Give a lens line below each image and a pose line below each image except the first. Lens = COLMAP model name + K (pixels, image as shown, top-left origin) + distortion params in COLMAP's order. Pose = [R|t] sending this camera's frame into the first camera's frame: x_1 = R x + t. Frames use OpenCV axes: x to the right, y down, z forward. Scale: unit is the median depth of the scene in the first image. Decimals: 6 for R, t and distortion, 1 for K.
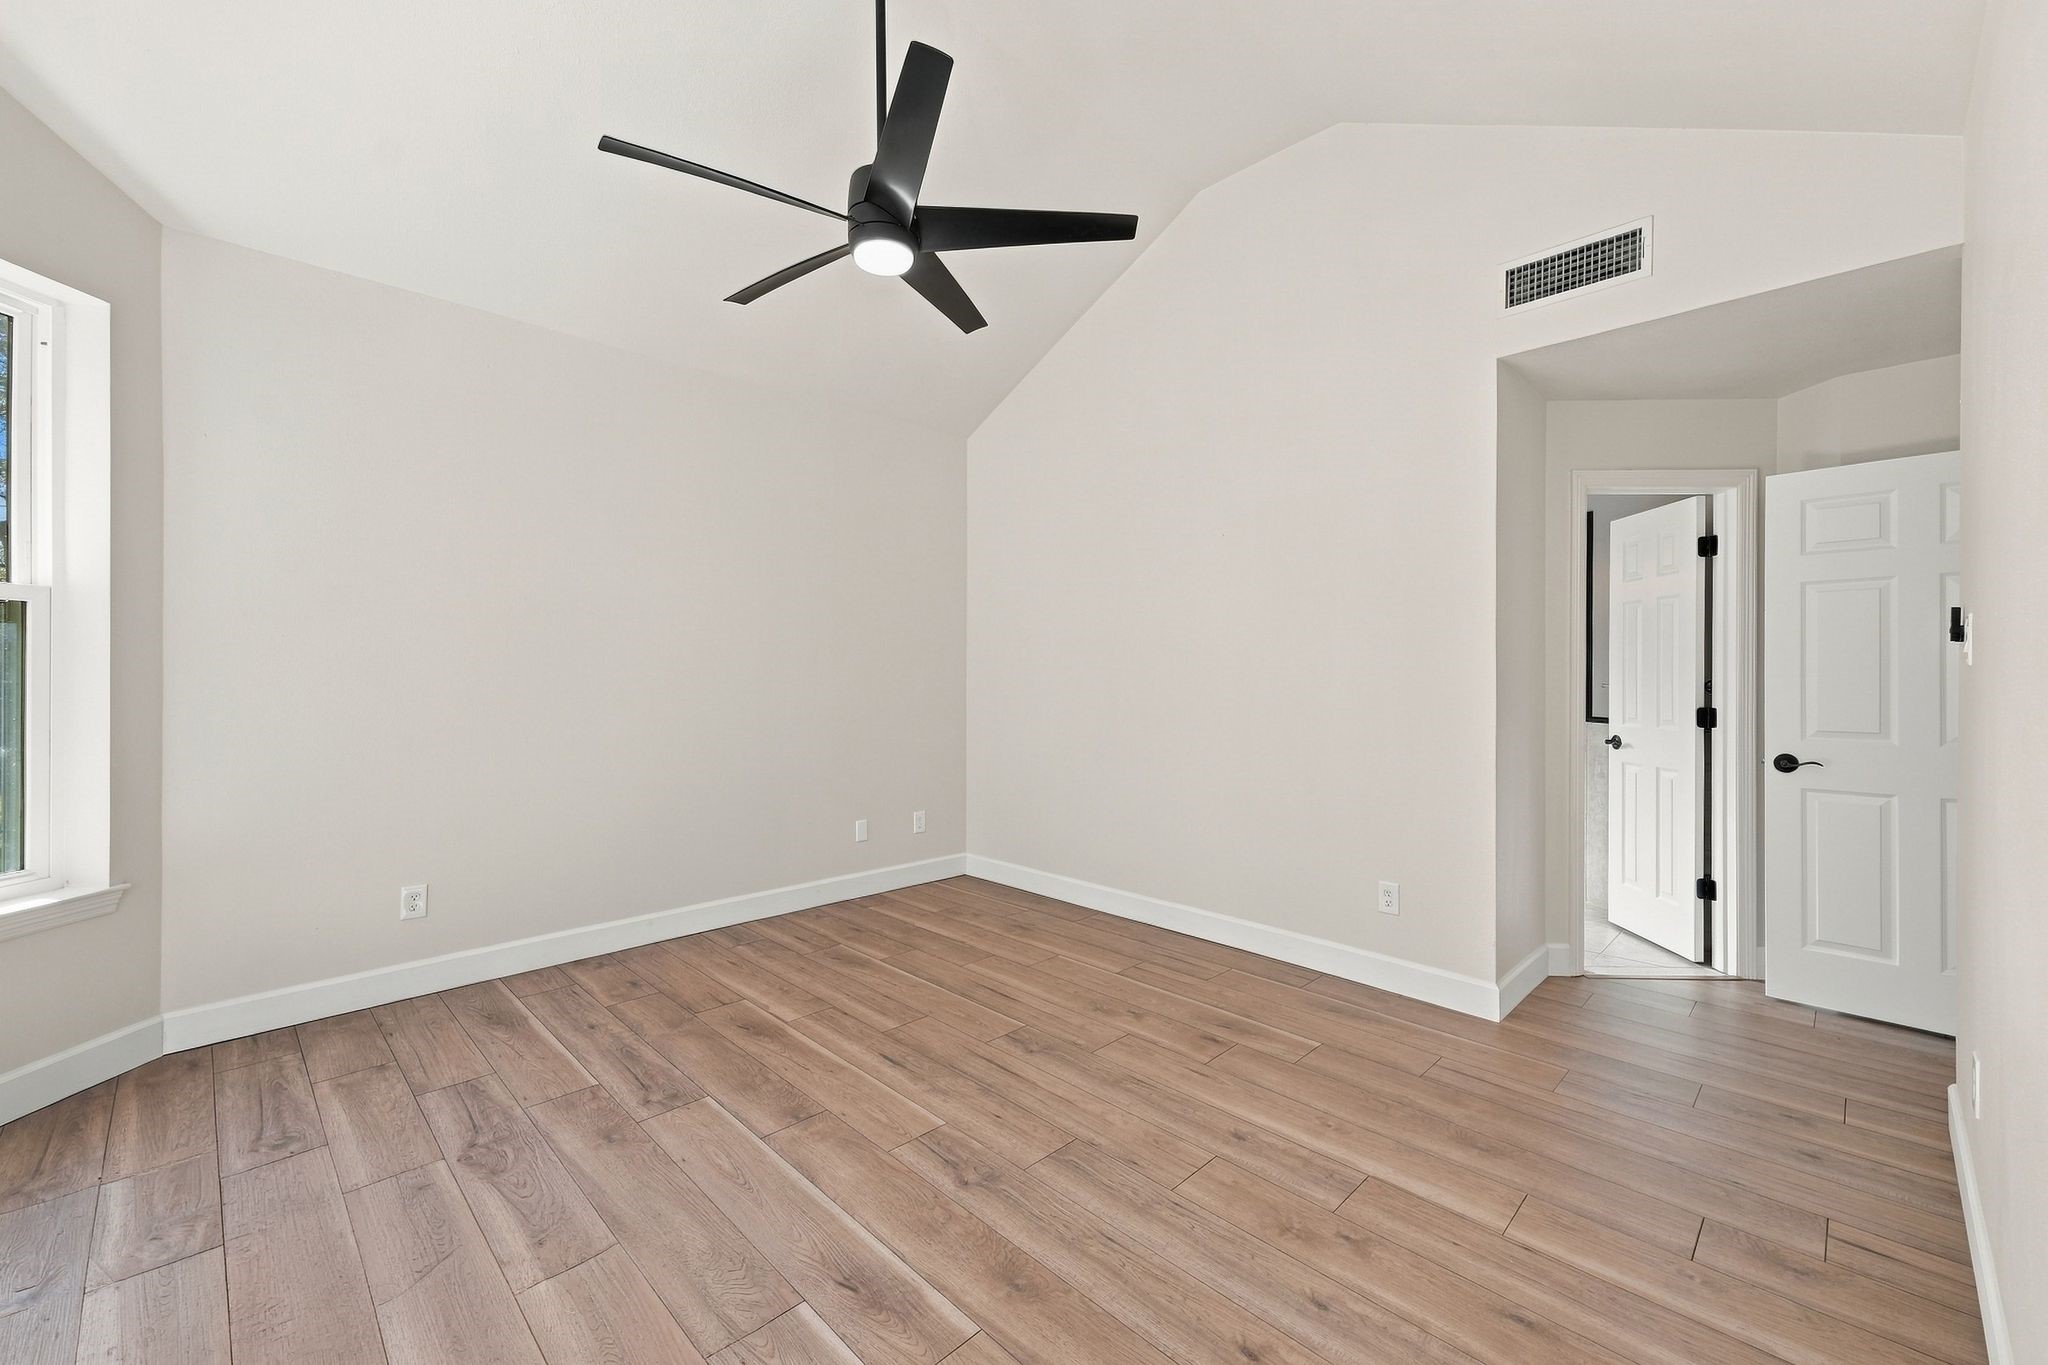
lens RADIAL K [[834.6, 0, 1021.8], [0, 834.6, 673.8], [0, 0, 1]] dist [0.006889, -0.000242]
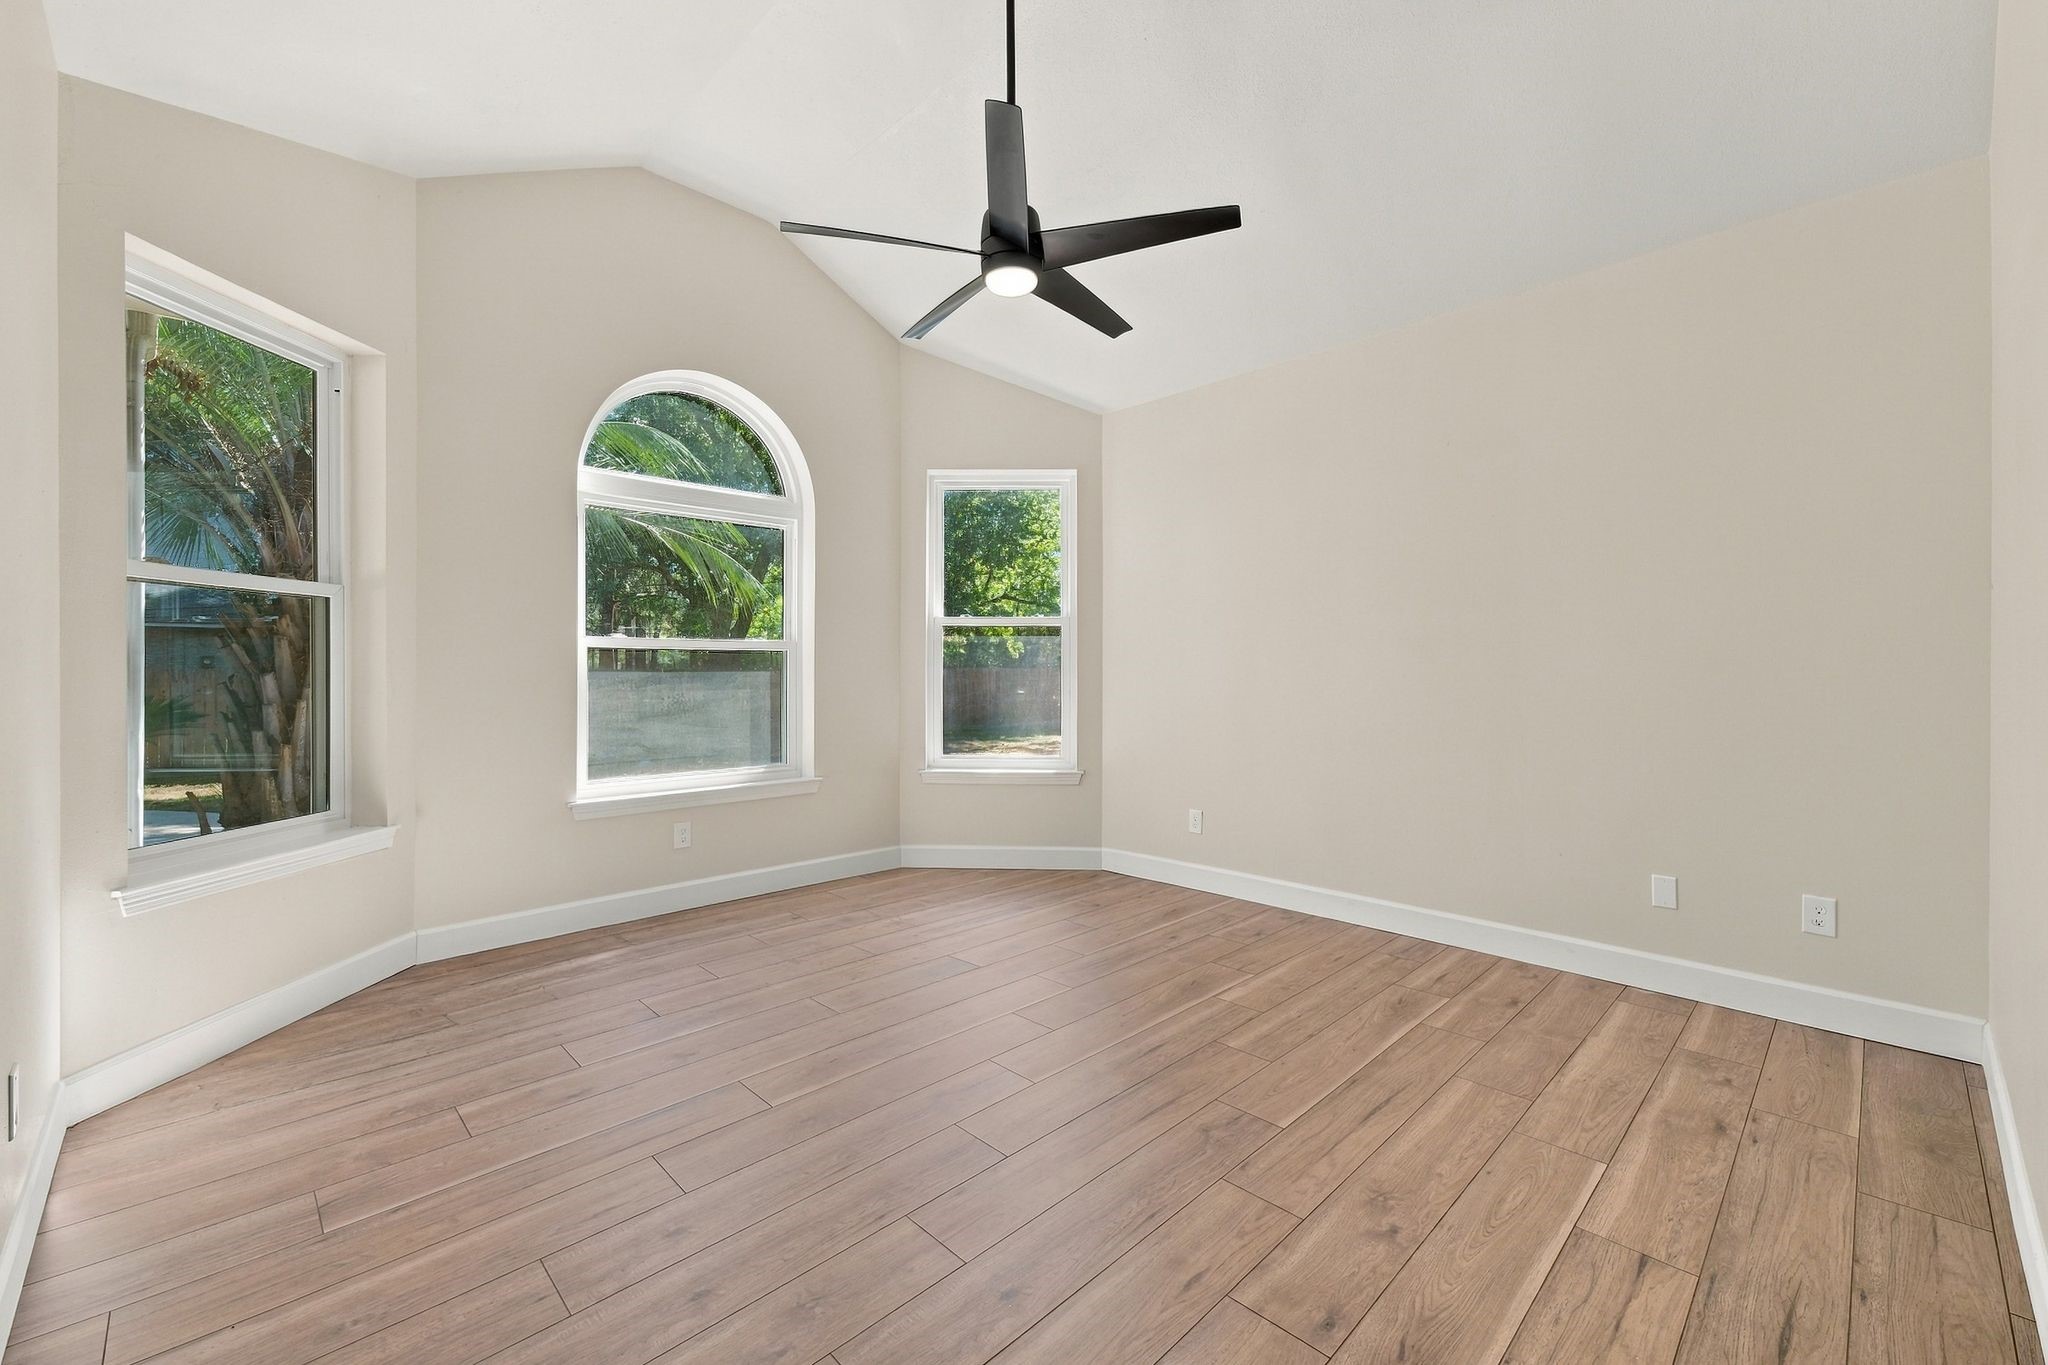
lens RADIAL K [[834.6, 0, 1021.8], [0, 834.6, 673.8], [0, 0, 1]] dist [0.006889, -0.000242]
pose [[-0.006730, 0.005452, -0.999962, 0.703967], [-0.000140, 0.999985, 0.005453, 0.015728], [0.999977, 0.000177, -0.006729, 0.737146]]
